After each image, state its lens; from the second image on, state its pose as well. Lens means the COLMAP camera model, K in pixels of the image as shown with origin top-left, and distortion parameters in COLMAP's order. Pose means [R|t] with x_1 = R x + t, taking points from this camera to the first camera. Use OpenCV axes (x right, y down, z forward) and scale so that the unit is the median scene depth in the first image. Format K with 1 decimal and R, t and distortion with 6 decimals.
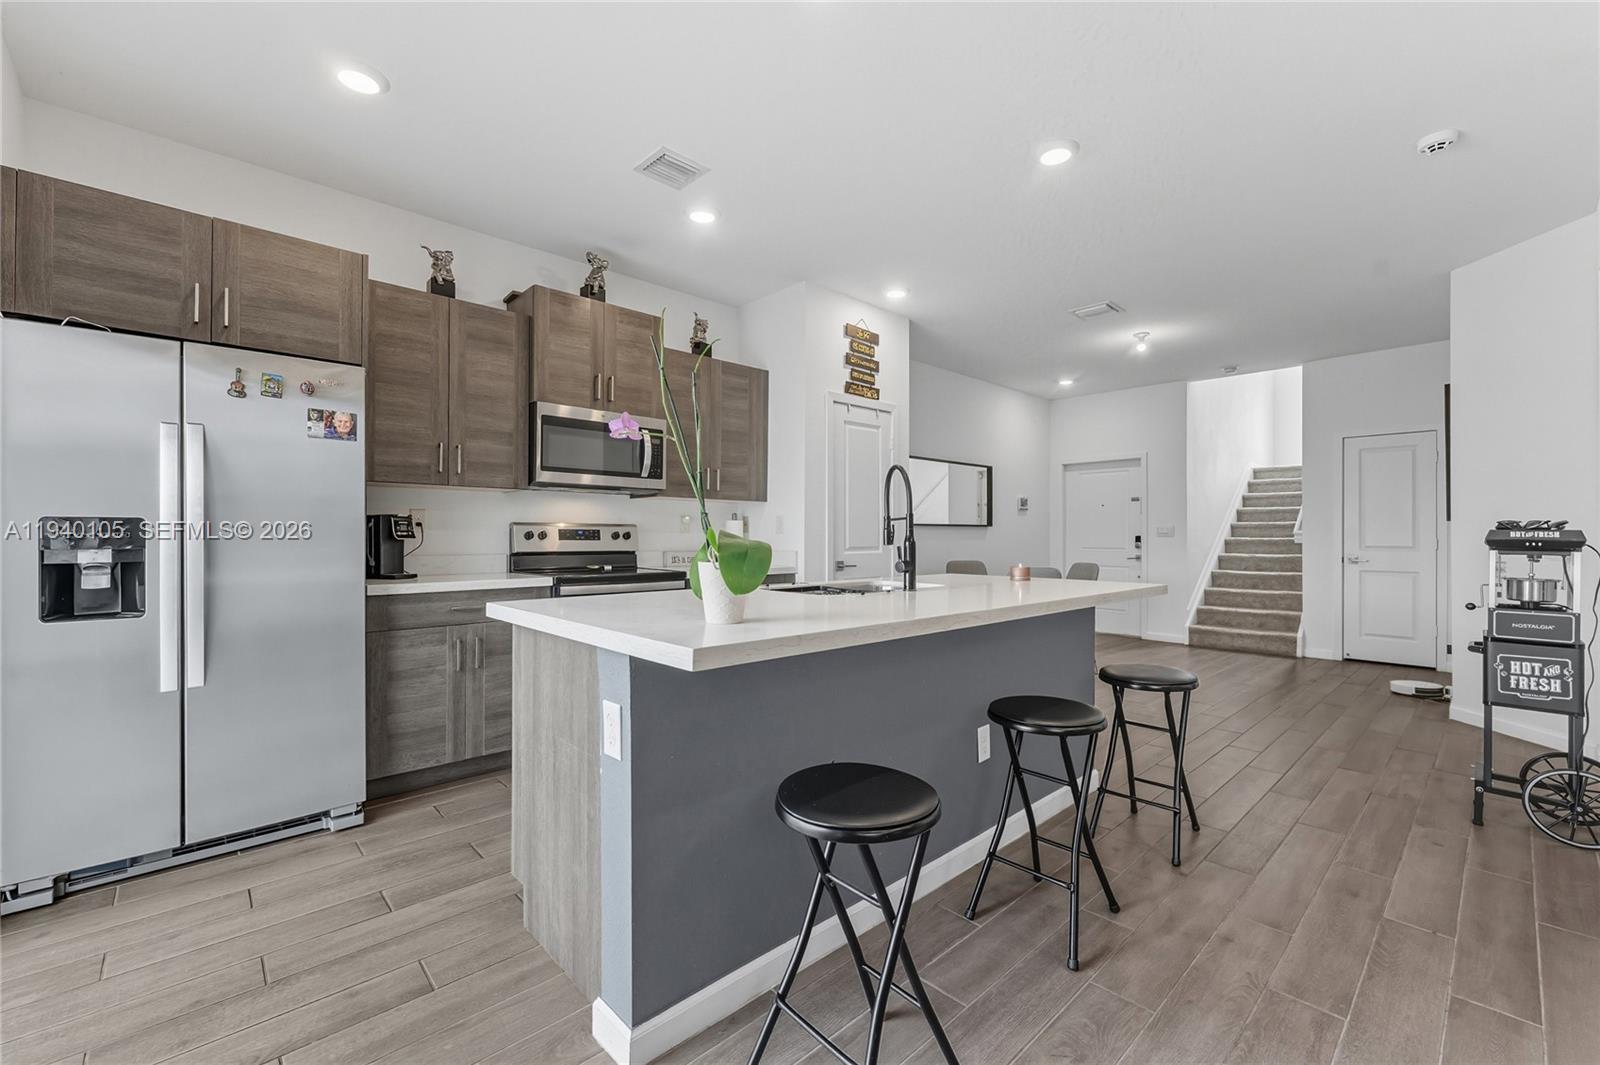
lens RADIAL K [[651.9, 0, 803.1], [0, 651.9, 531.0], [0, 0, 1]] dist [-0.000987, -0.000405]
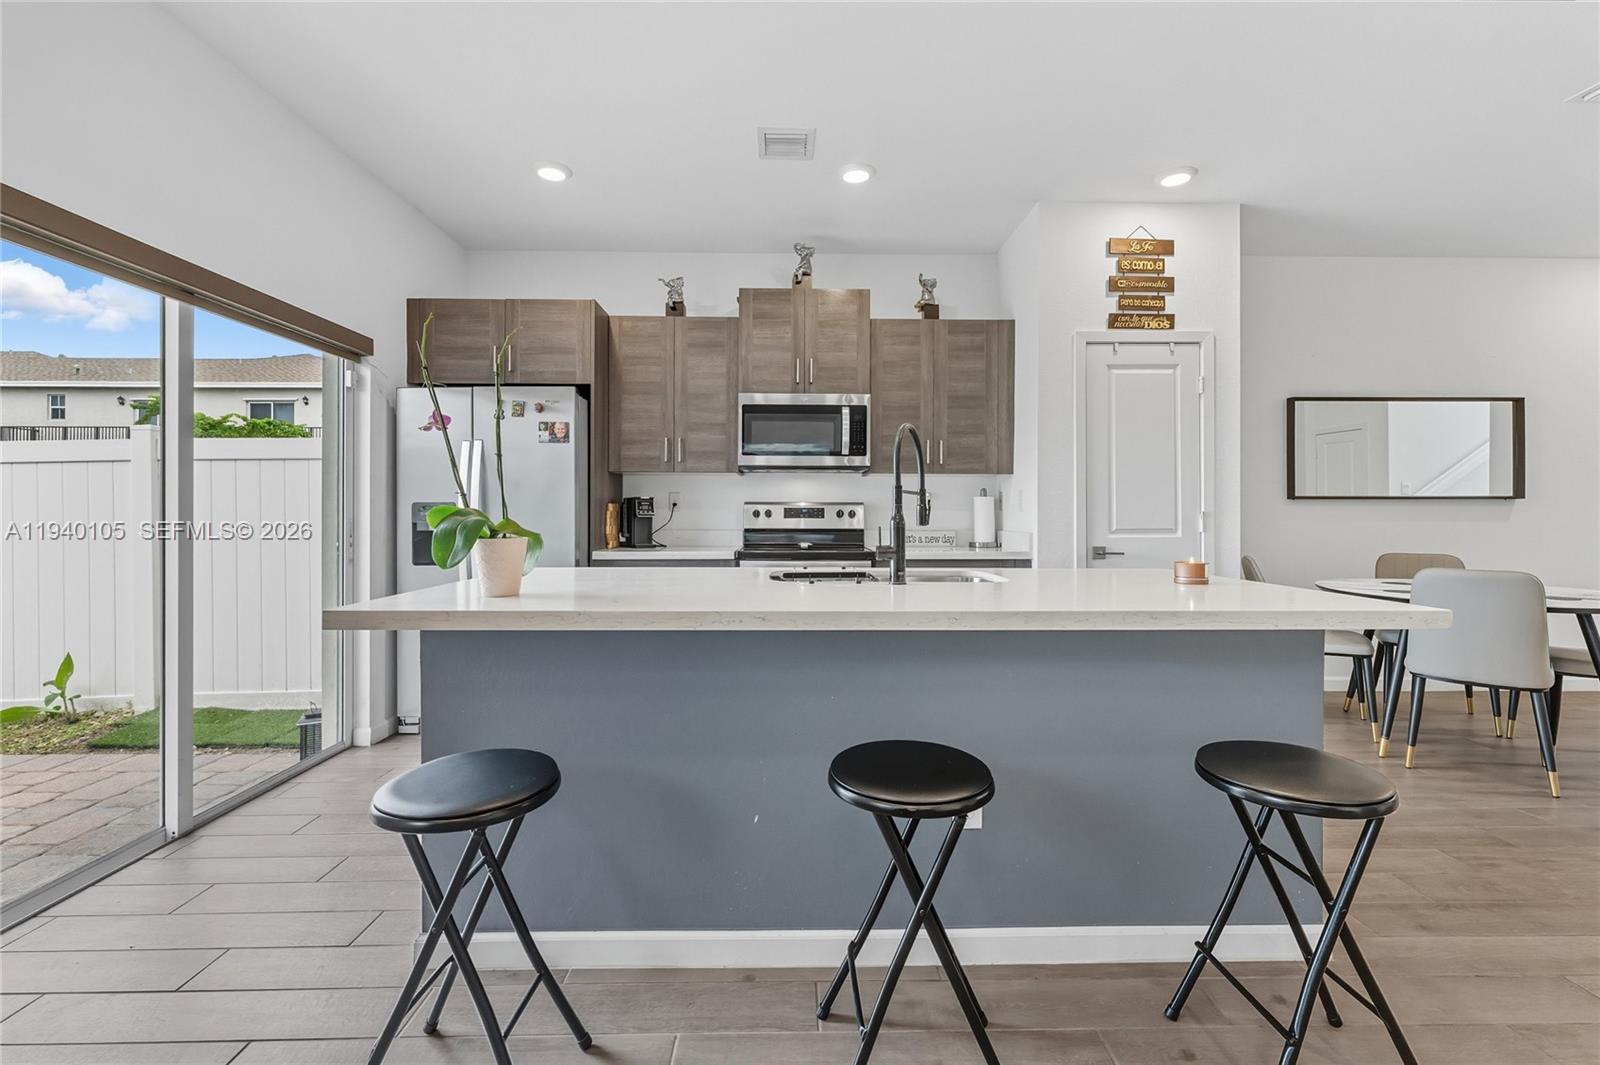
lens RADIAL K [[659.7, 0, 801.0], [0, 659.7, 511.6], [0, 0, 1]] dist [0.000508, -0.000106]
pose [[0.743858, -0.002709, -0.668332, 0.374484], [0.004723, 0.999988, 0.001204, 0.002348], [0.668321, -0.004052, 0.743862, 0.206166]]
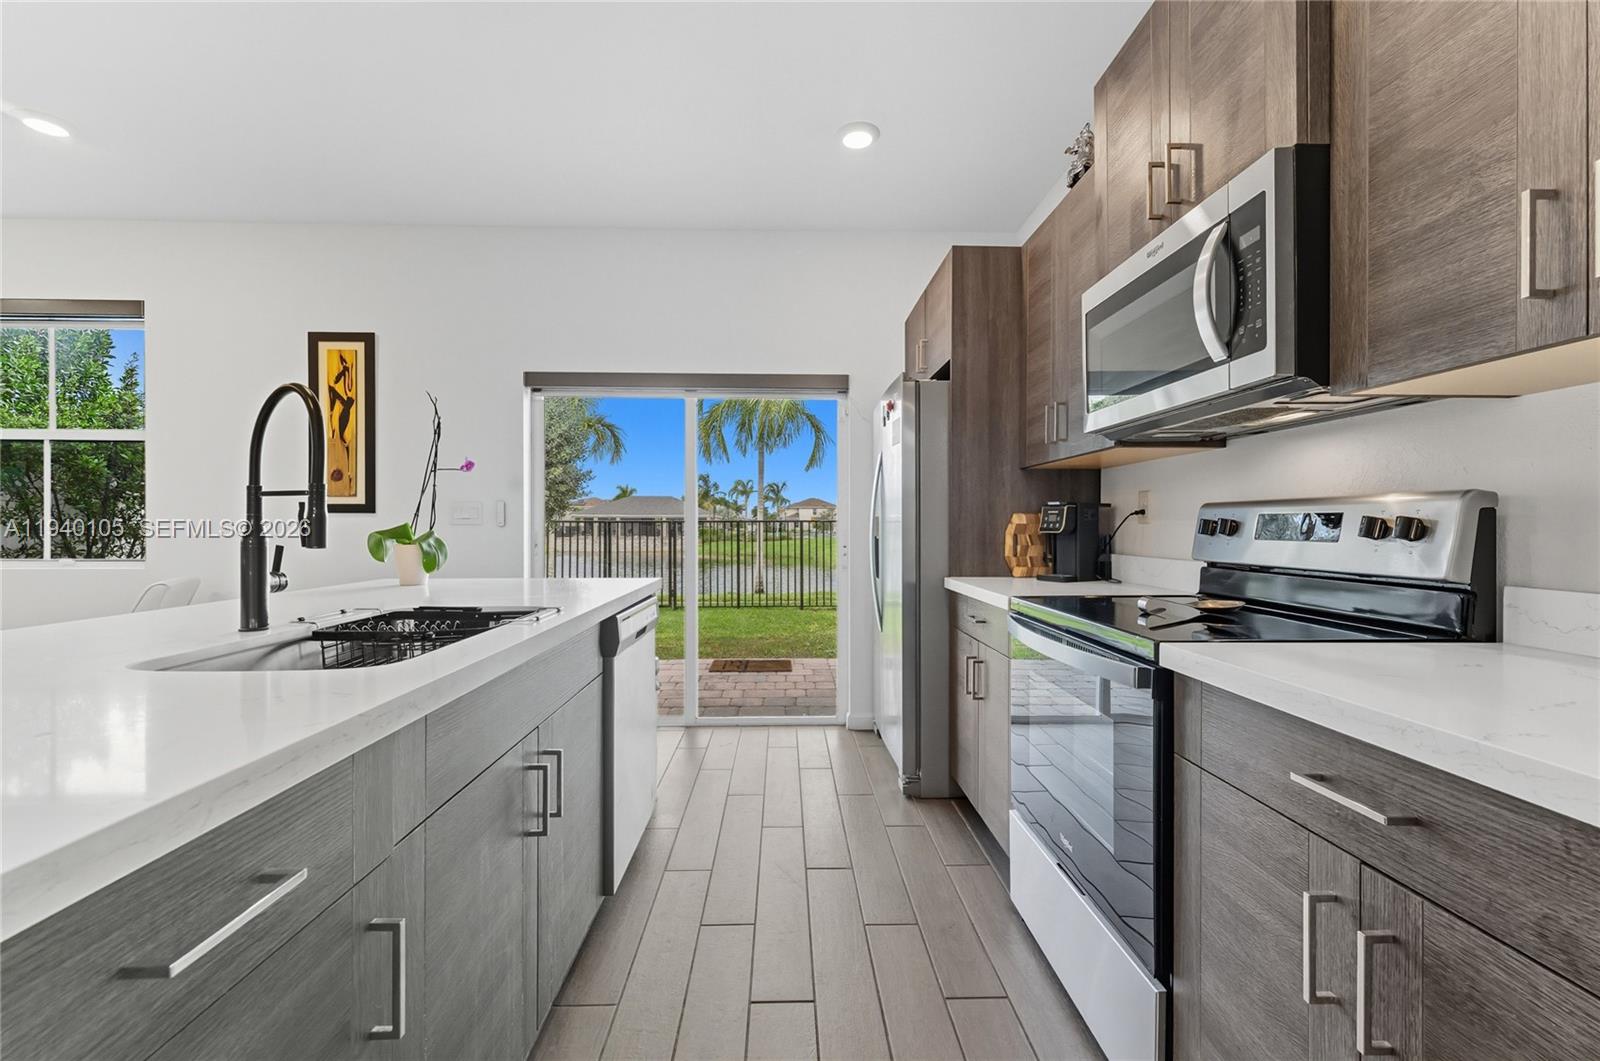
lens RADIAL K [[651.9, 0, 803.1], [0, 651.9, 529.0], [0, 0, 1]] dist [-0.000987, -0.000405]
pose [[-0.655326, 0.000307, -0.755346, 0.165769], [0.005151, 0.999978, -0.004063, 0.008221], [0.755329, -0.006553, -0.655313, 1.052768]]
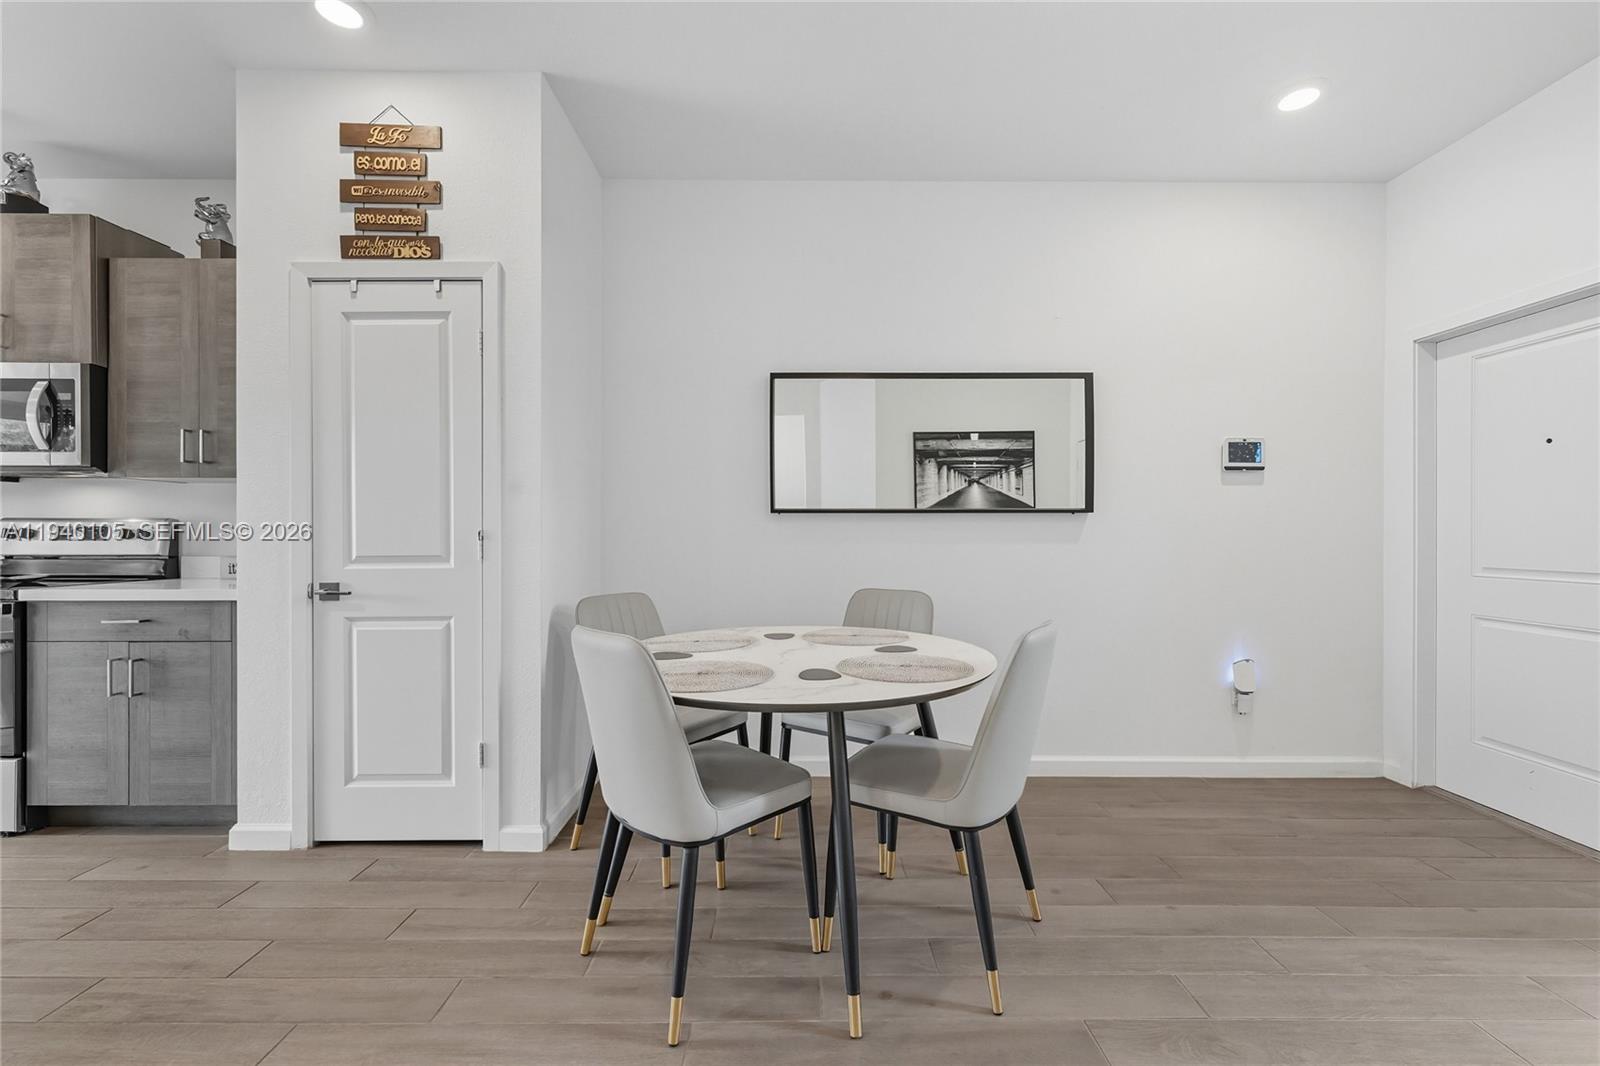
lens RADIAL K [[651.9, 0, 803.1], [0, 651.9, 531.5], [0, 0, 1]] dist [-0.000987, -0.000405]
pose [[0.740706, -0.001626, -0.671827, 0.813399], [0.005694, 0.999976, 0.003857, 0.006352], [0.671805, -0.006682, 0.740698, 1.022791]]
